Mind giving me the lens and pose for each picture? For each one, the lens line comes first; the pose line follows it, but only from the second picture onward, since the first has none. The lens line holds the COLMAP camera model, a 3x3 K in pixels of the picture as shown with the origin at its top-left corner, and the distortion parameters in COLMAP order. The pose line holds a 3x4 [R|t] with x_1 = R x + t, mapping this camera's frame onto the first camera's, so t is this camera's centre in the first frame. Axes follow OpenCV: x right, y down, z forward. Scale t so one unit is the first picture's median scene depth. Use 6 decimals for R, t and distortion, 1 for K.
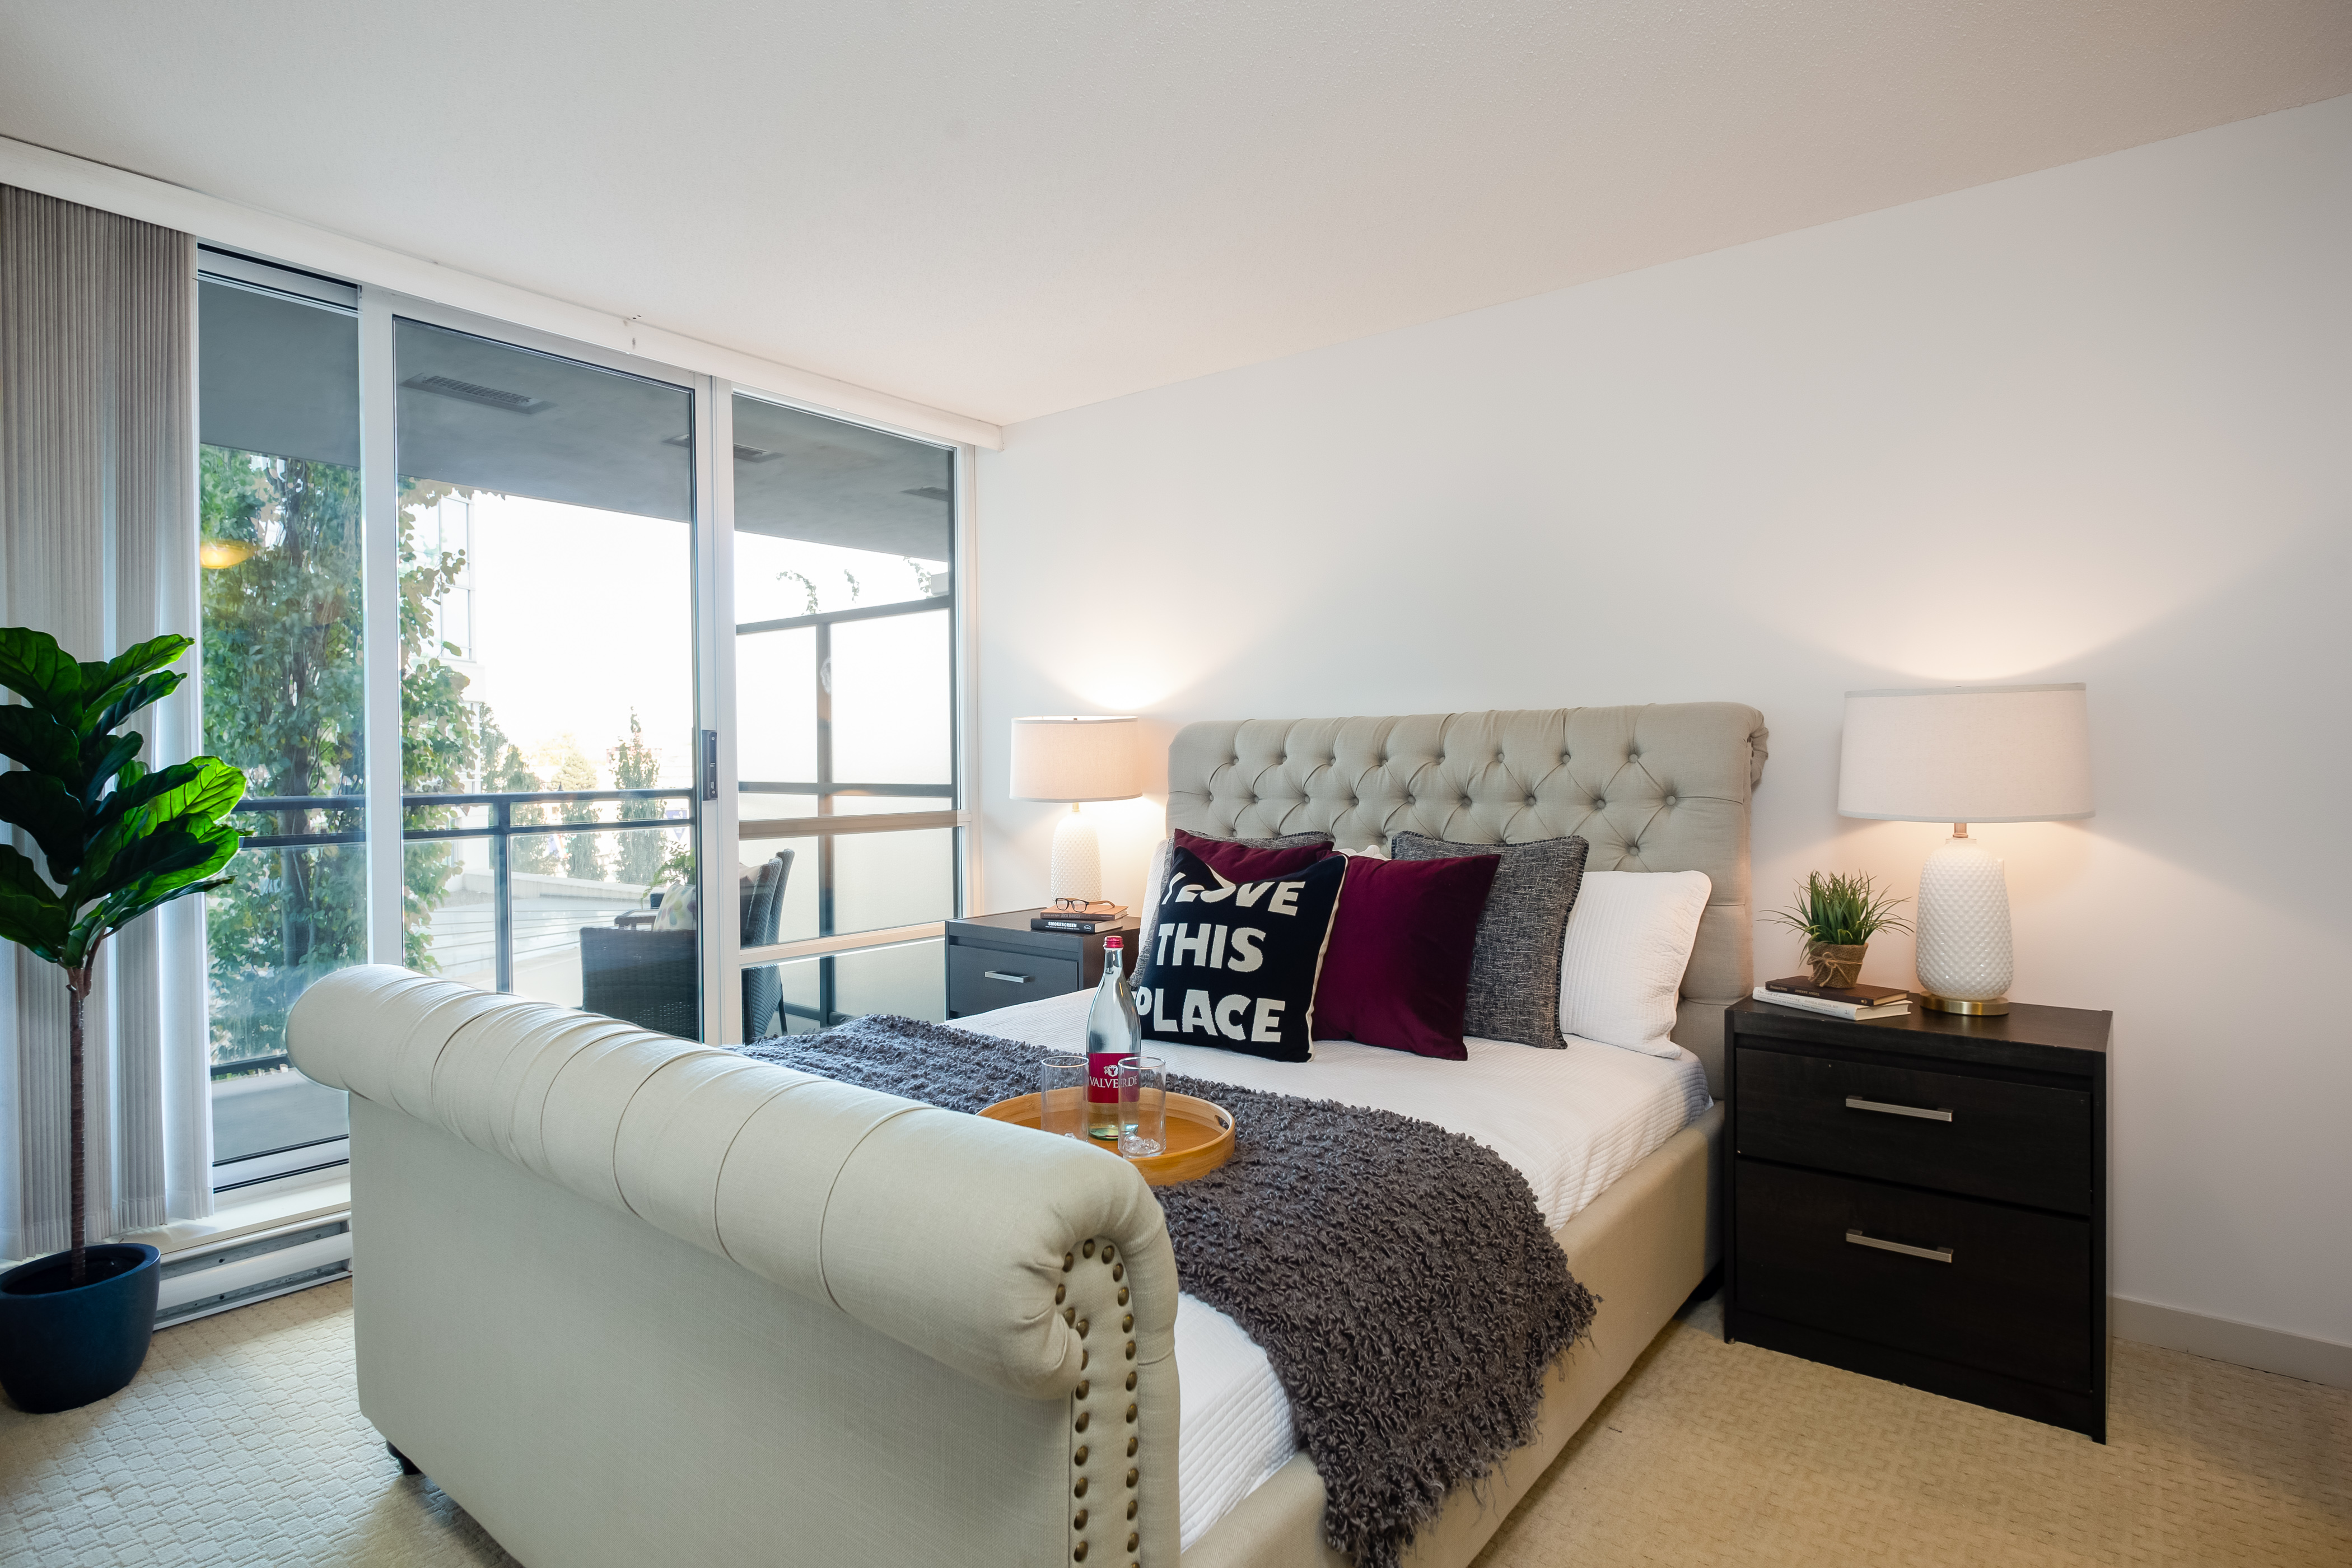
lens RADIAL K [[1217.0, 0, 1175.1], [0, 1217.0, 771.3], [0, 0, 1]] dist [-0.001890, -0.002743]
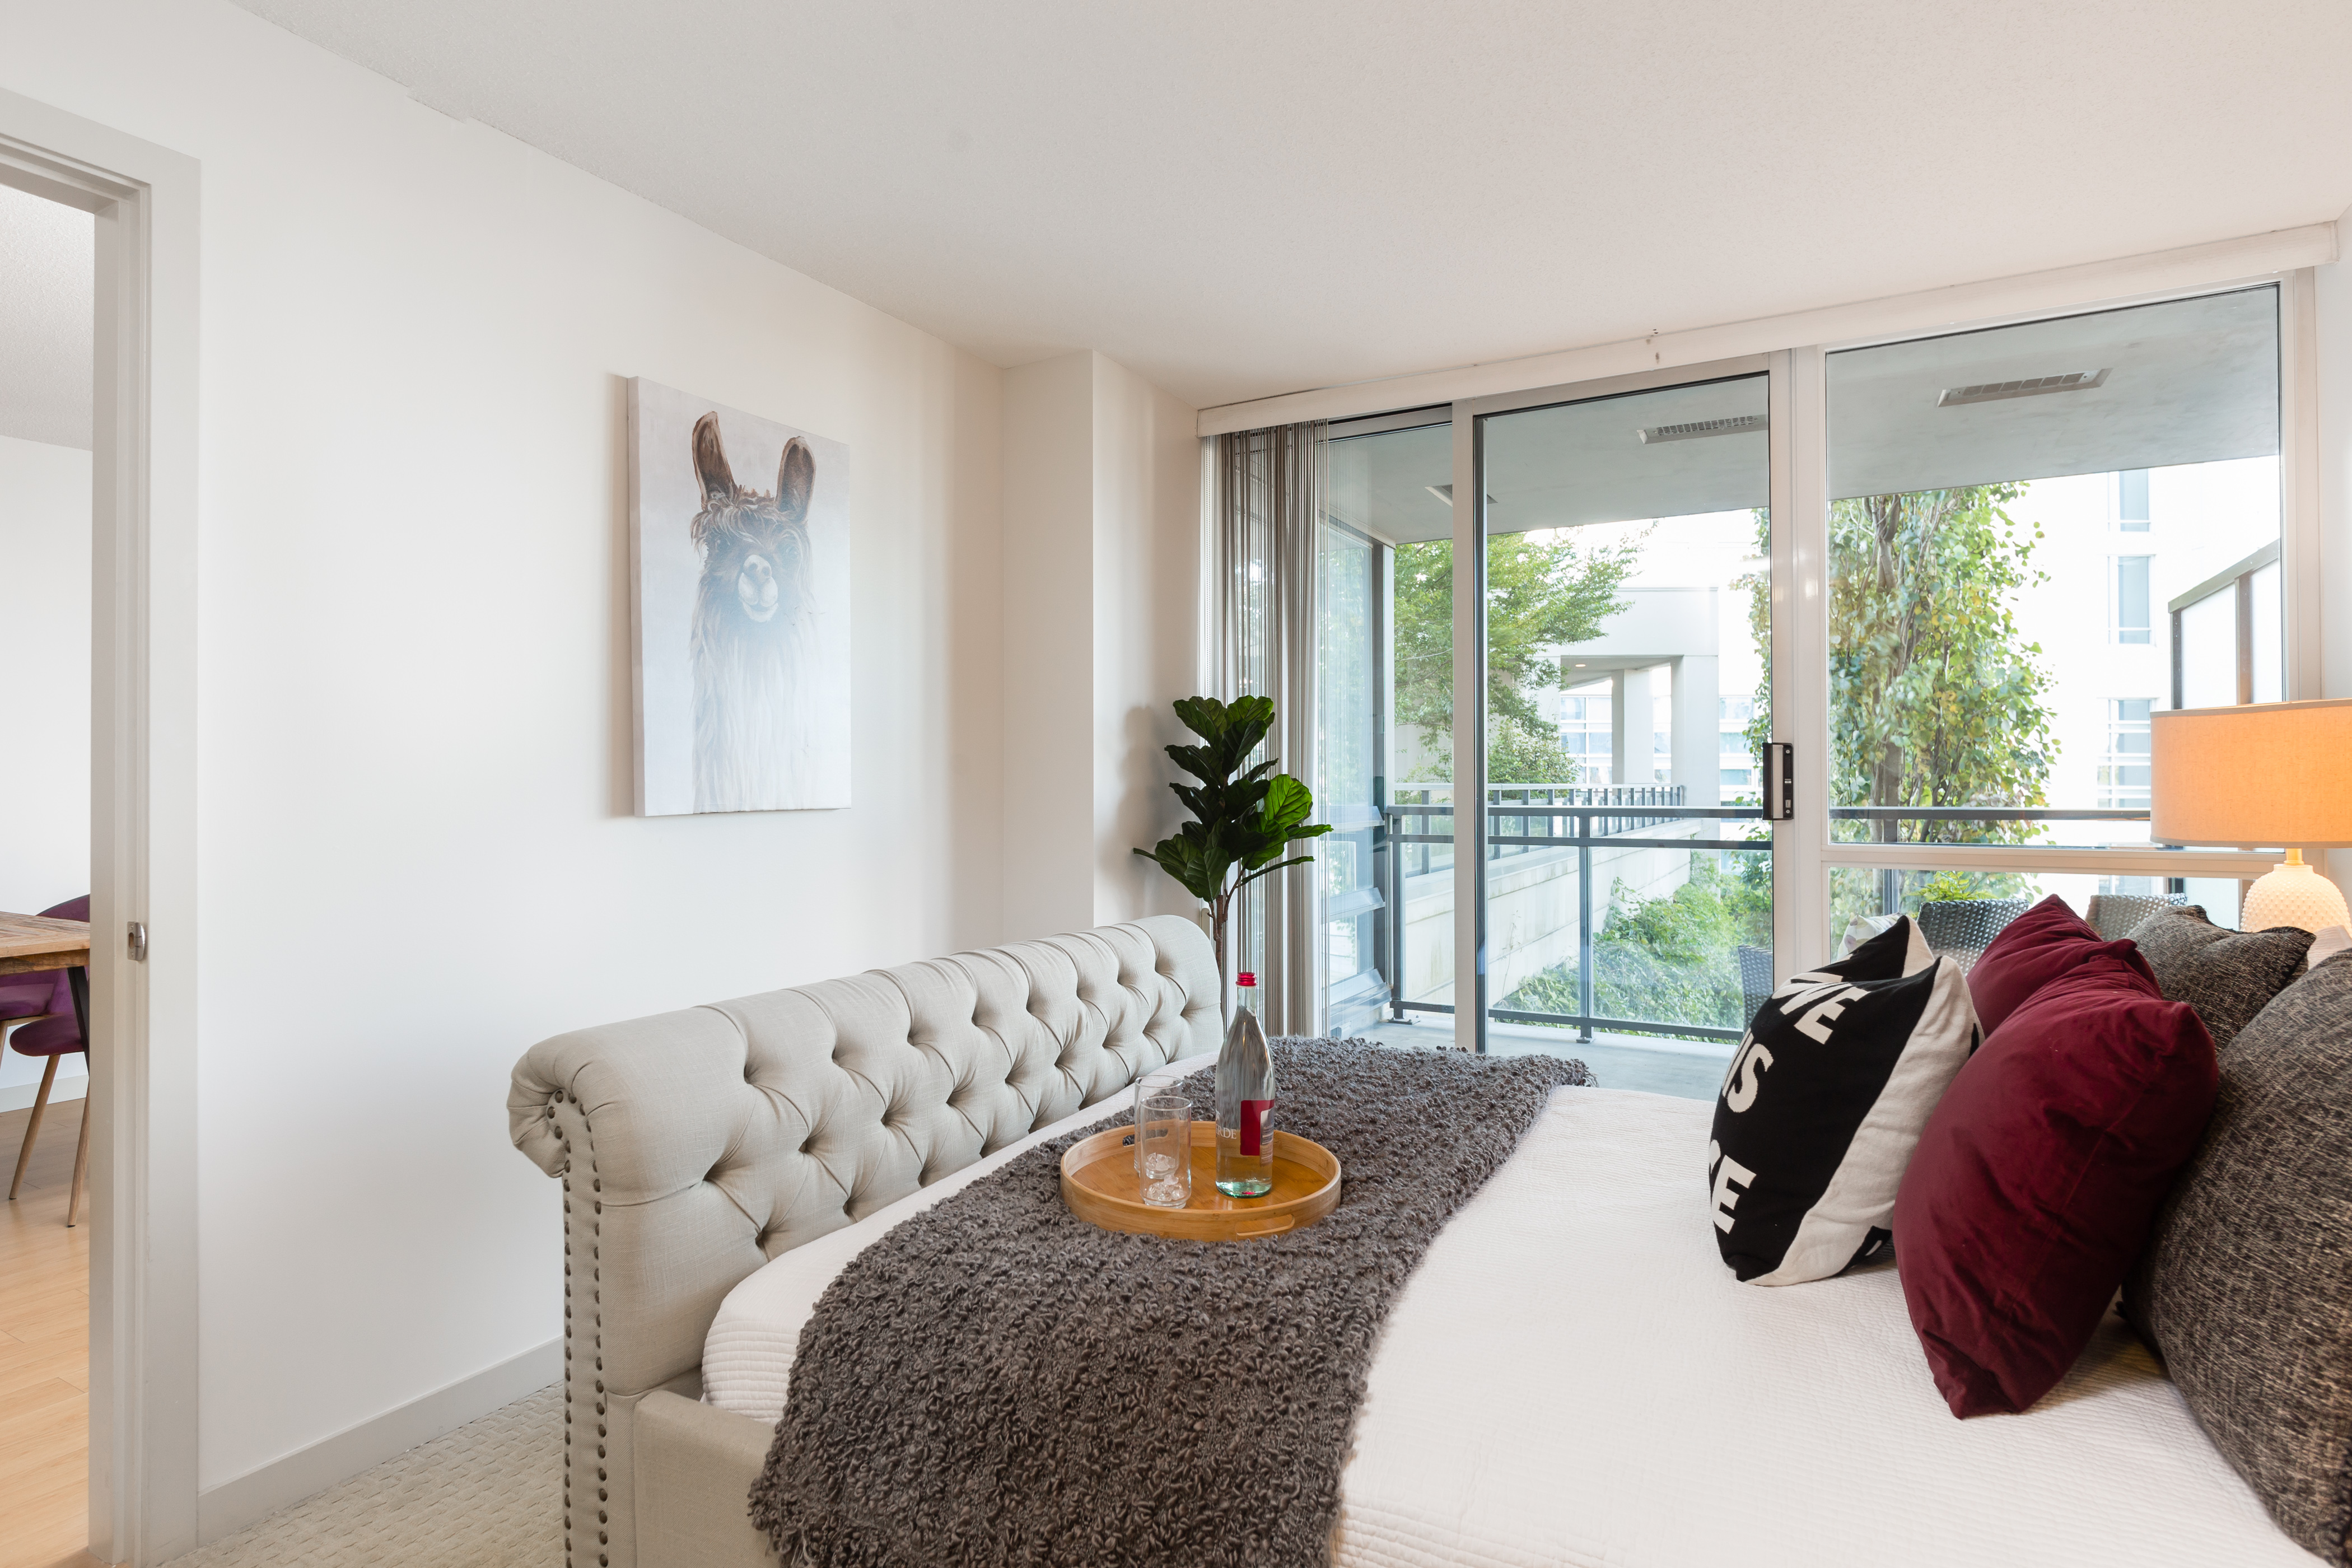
lens RADIAL K [[1217.0, 0, 1169.5], [0, 1217.0, 782.4], [0, 0, 1]] dist [-0.001890, -0.002743]
pose [[0.191909, 0.003216, -0.981408, 0.450607], [-0.001253, 0.999995, 0.003032, -0.007172], [0.981412, 0.000648, 0.191912, 0.420399]]
